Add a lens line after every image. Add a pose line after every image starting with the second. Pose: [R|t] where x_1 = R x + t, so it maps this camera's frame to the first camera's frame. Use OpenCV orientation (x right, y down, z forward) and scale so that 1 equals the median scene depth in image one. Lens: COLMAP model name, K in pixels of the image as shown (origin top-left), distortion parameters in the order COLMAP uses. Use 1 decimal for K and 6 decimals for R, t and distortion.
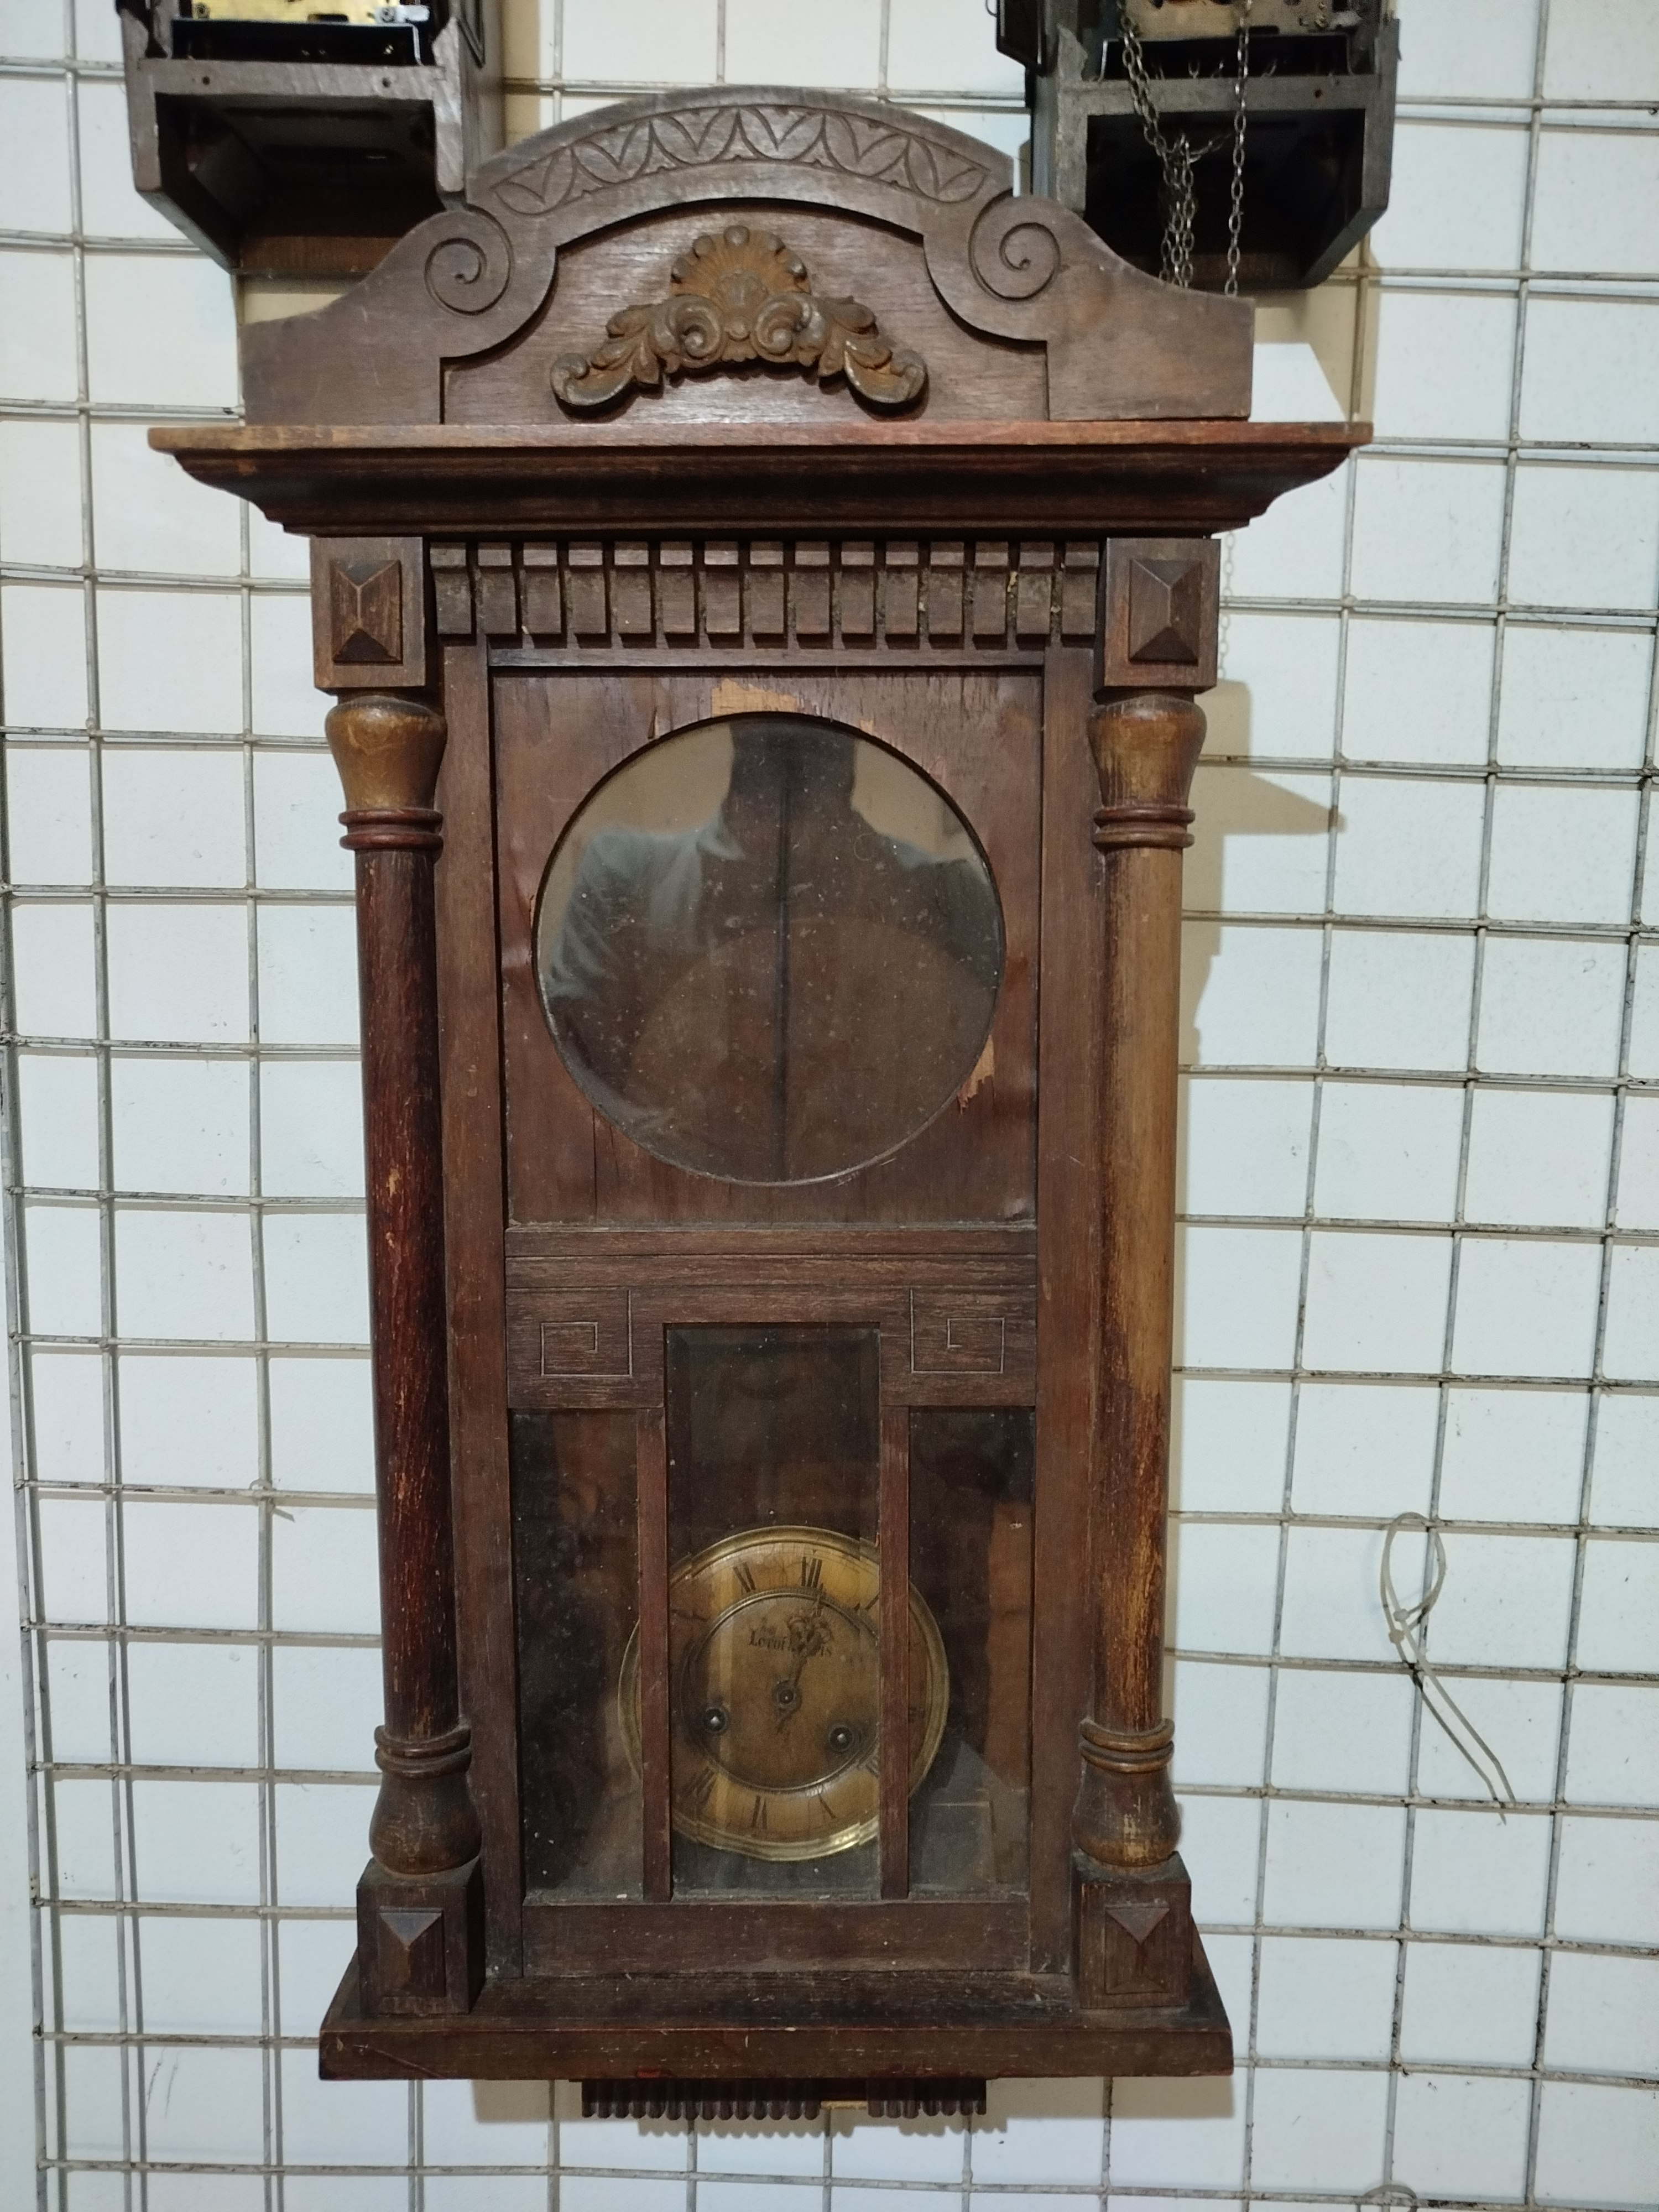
lens RADIAL K [[1520.6, 0, 831.6], [0, 1520.6, 1107.0], [0, 0, 1]] dist [0.005942, 0.004517]
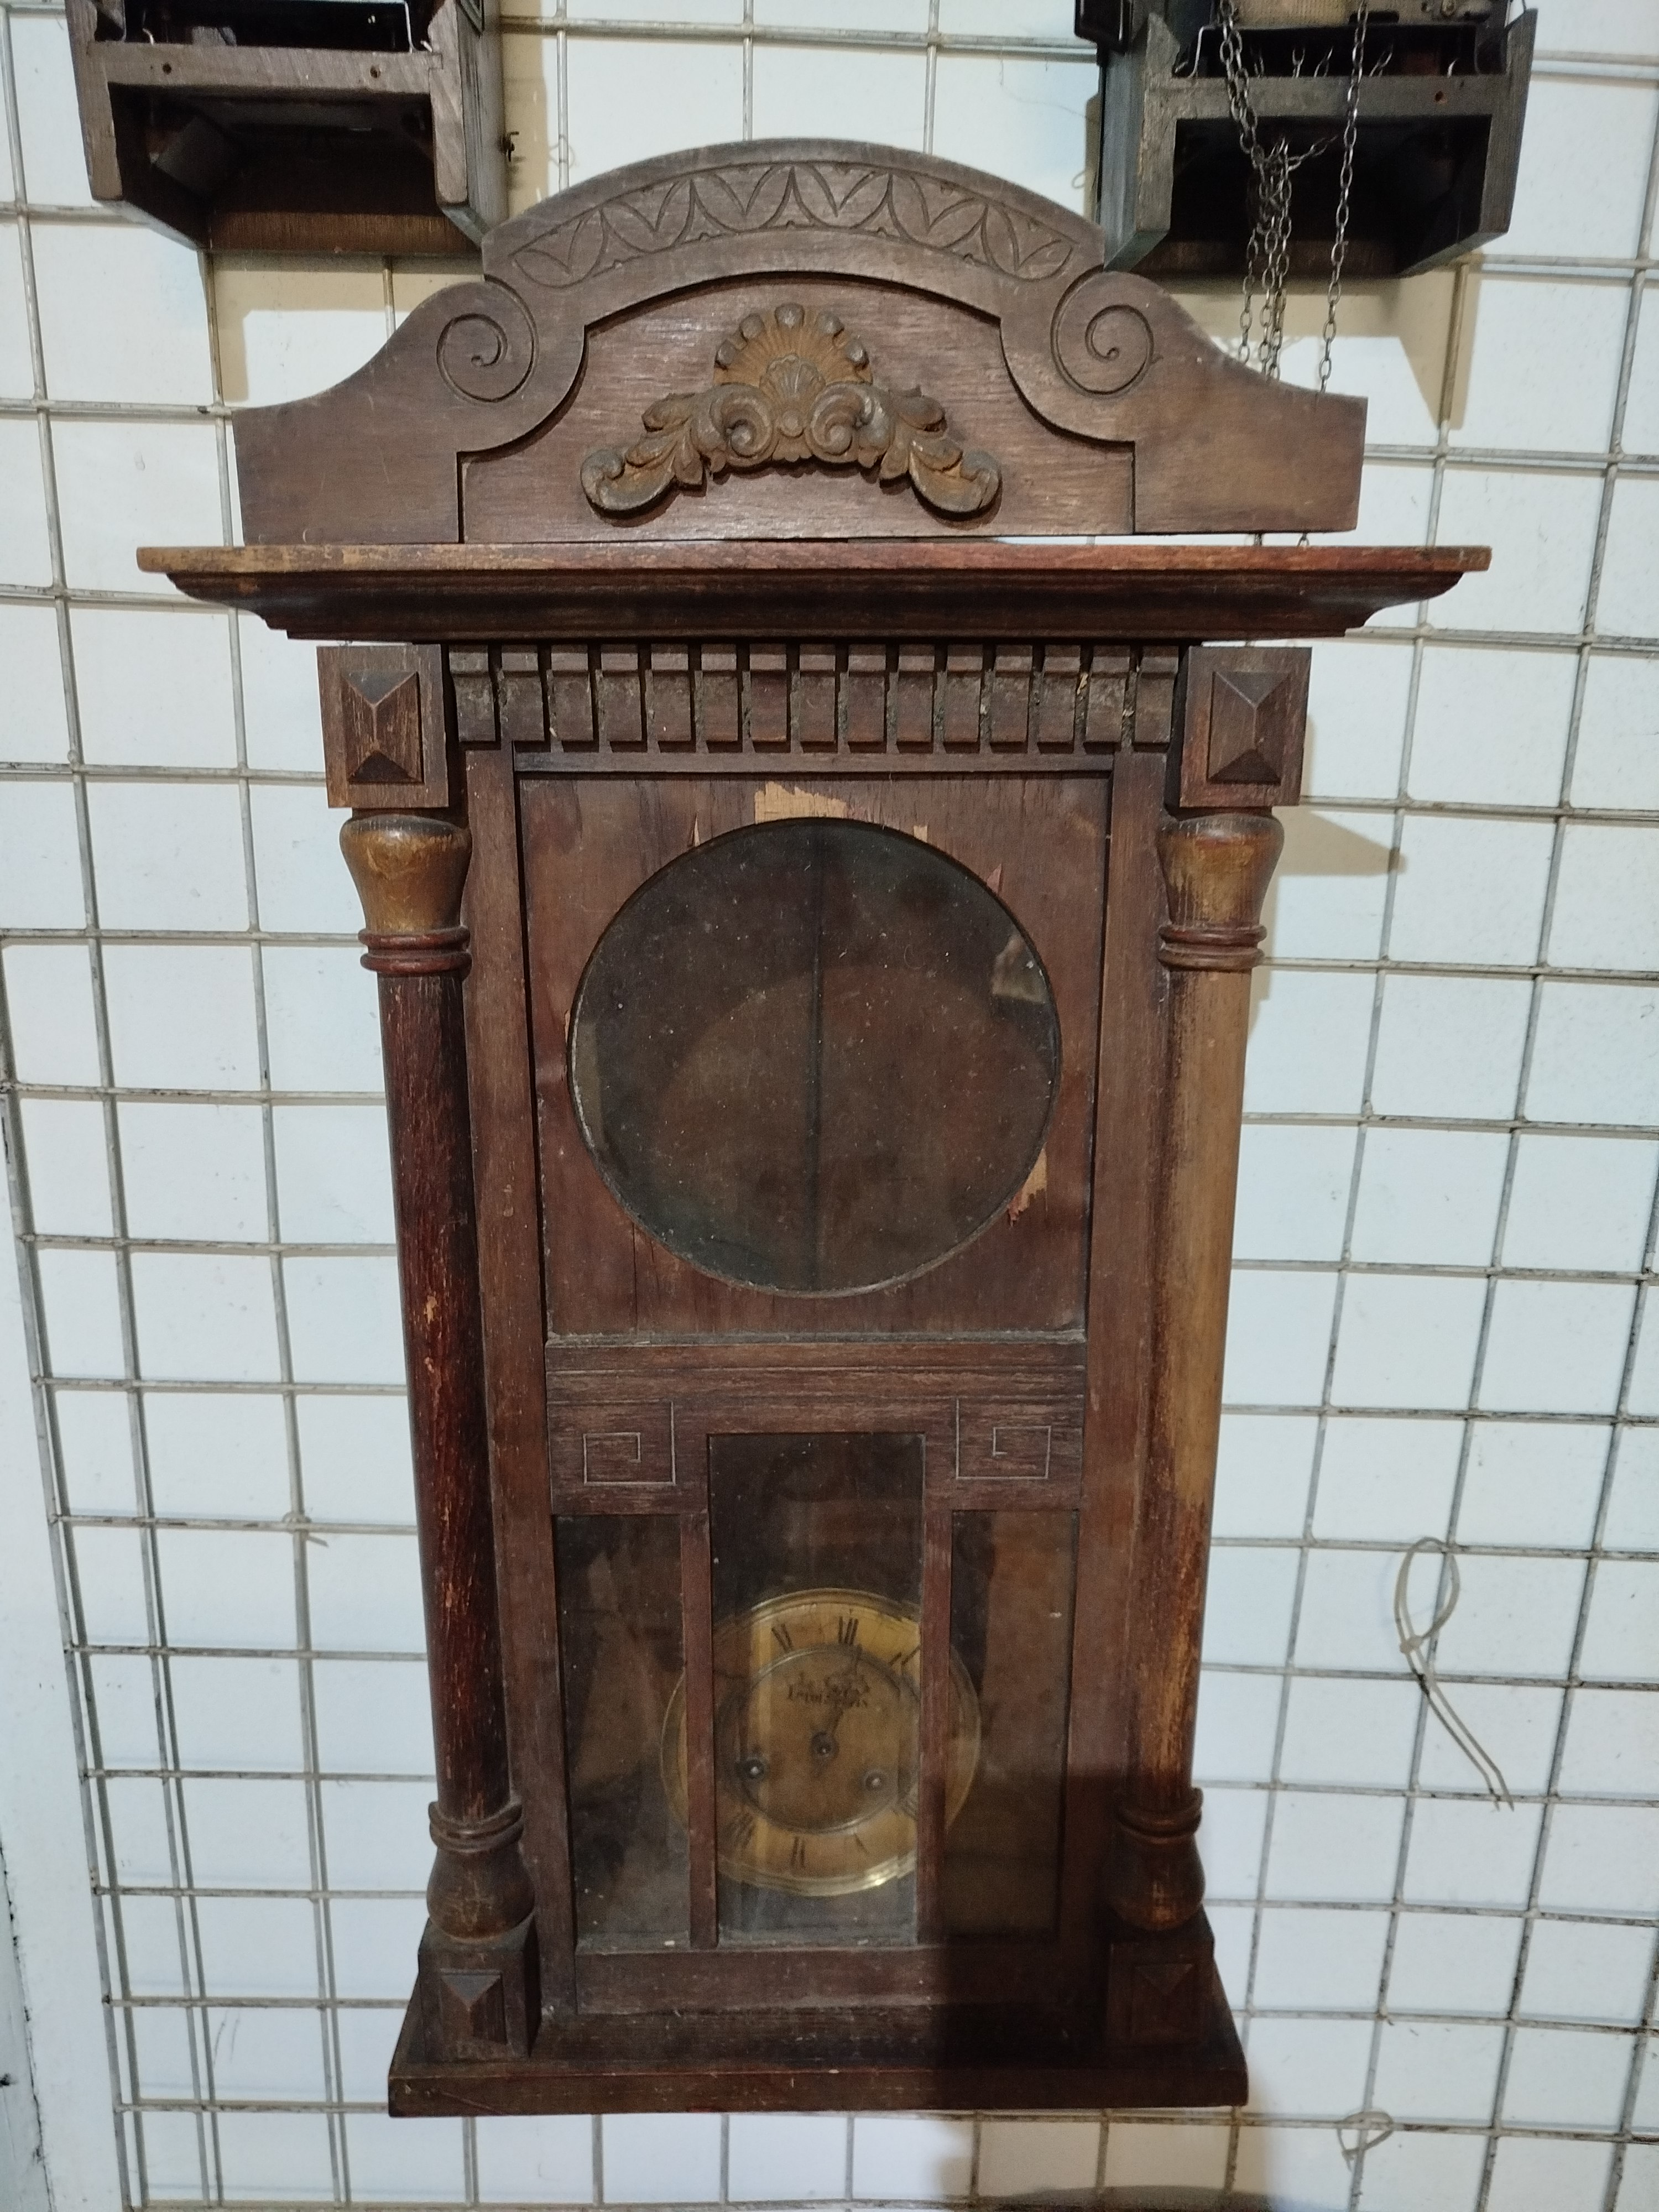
lens RADIAL K [[1520.6, 0, 829.3], [0, 1520.6, 1103.6], [0, 0, 1]] dist [0.005942, 0.004517]
pose [[0.999897, -0.000181, 0.014344, -0.044636], [-0.001902, 0.989421, 0.145058, -0.212509], [-0.014218, -0.145071, 0.989319, 0.049269]]
